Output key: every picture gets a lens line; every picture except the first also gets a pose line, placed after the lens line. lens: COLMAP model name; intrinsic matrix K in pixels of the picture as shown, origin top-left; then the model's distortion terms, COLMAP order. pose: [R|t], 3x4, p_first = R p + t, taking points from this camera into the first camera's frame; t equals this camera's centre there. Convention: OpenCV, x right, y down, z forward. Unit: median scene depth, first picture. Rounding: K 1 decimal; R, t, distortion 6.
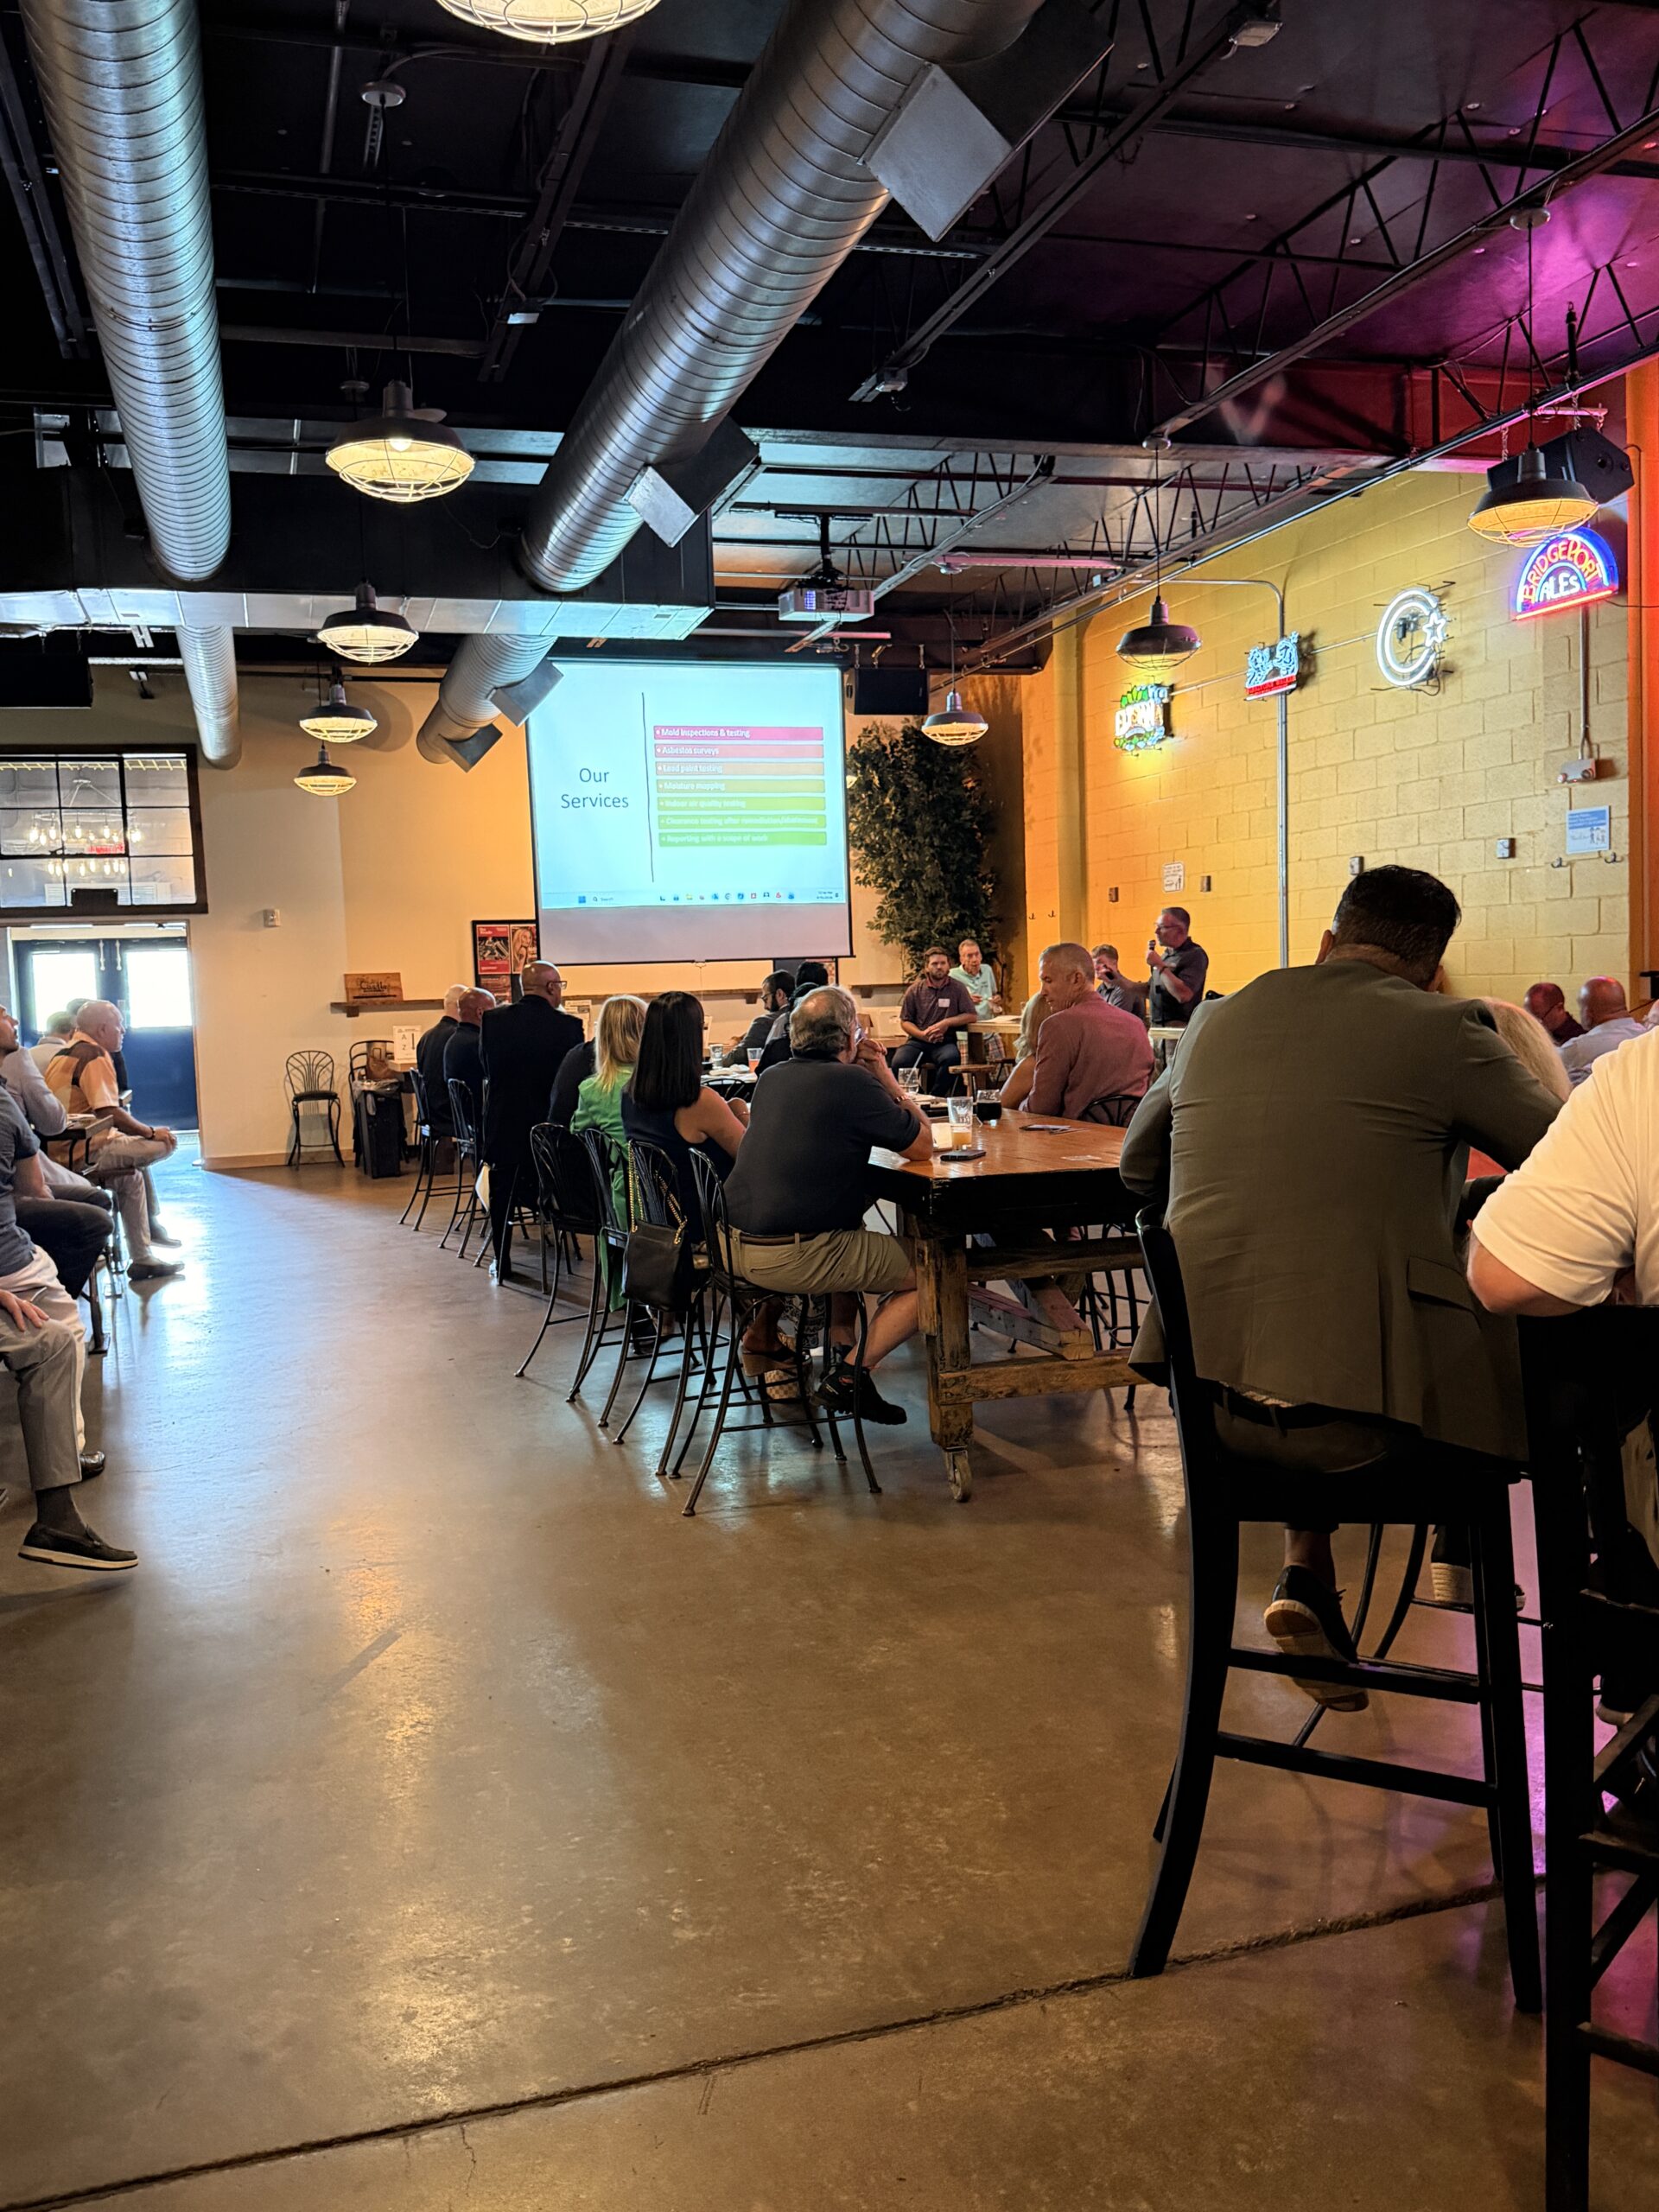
lens RADIAL K [[1788.0, 0, 829.5], [0, 1788.0, 1106.0], [0, 0, 1]] dist [0.005021, 0.003709]
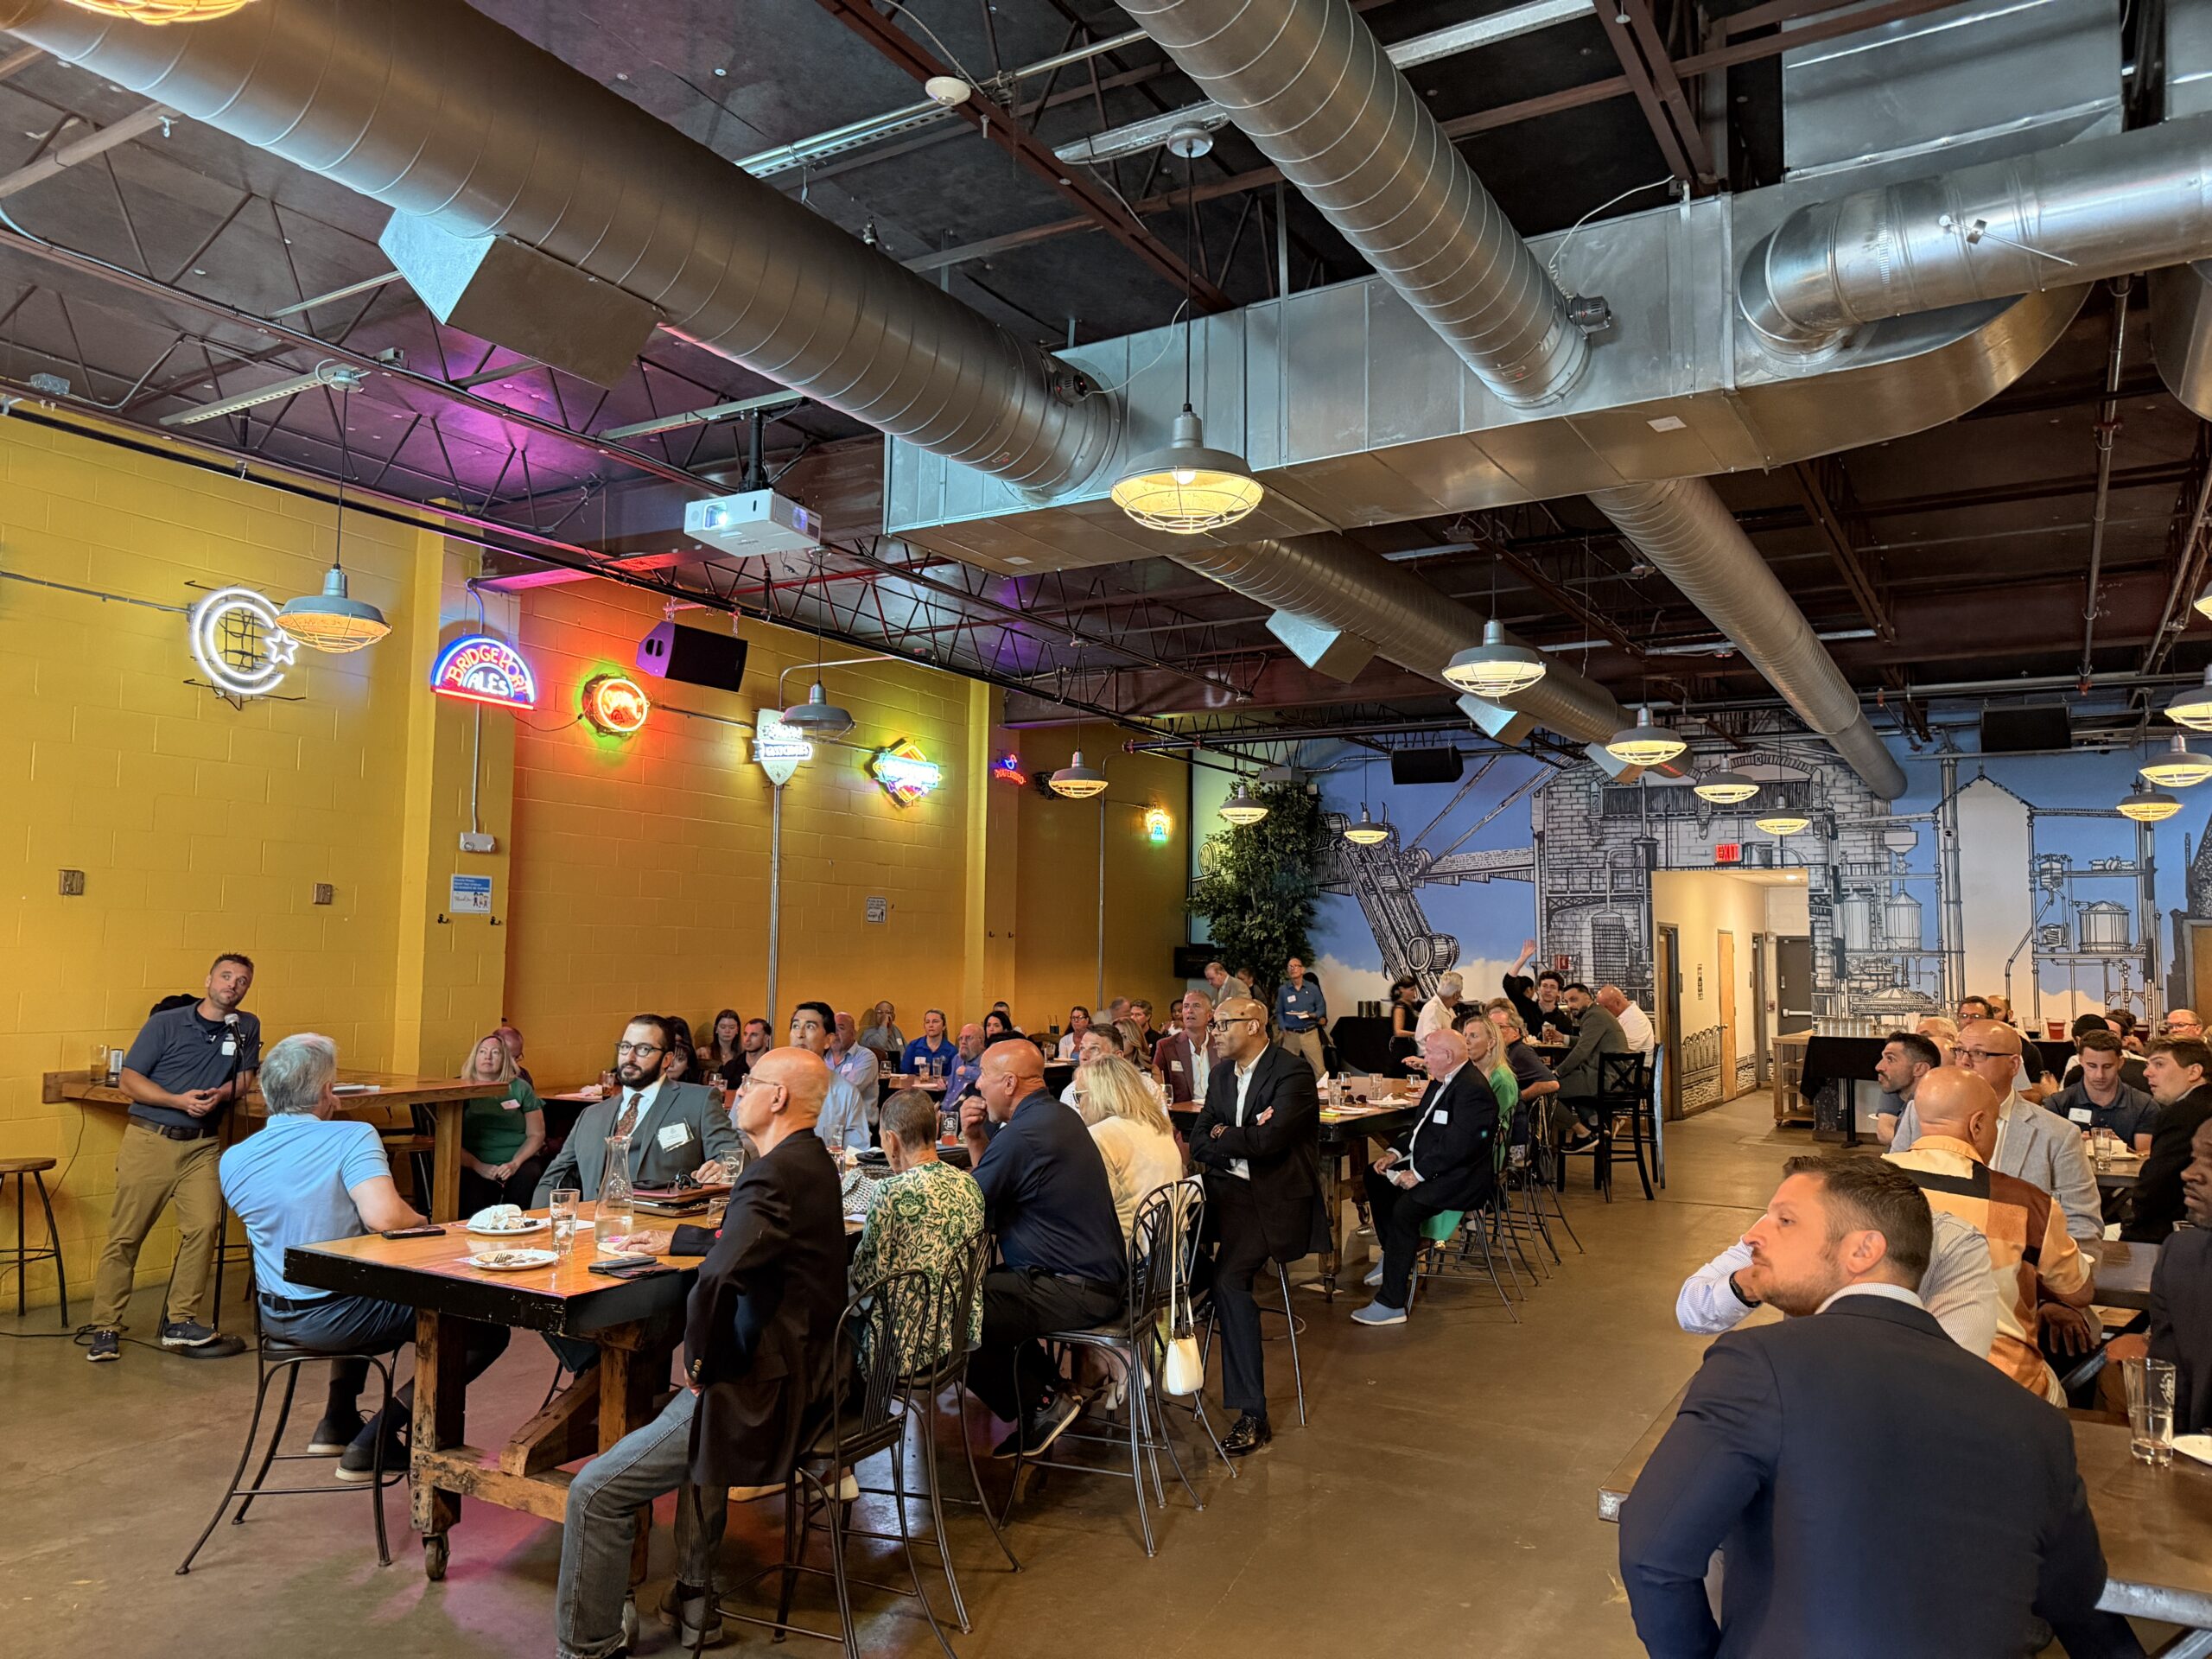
lens RADIAL K [[1580.8, 0, 1106.0], [0, 1580.8, 829.5], [0, 0, 1]] dist [-0.000516, -0.000438]
pose [[-0.666723, 0.091268, 0.739696, -0.534651], [0.069330, 0.995765, -0.060373, -0.094858], [-0.742074, 0.011030, -0.670227, 1.230320]]
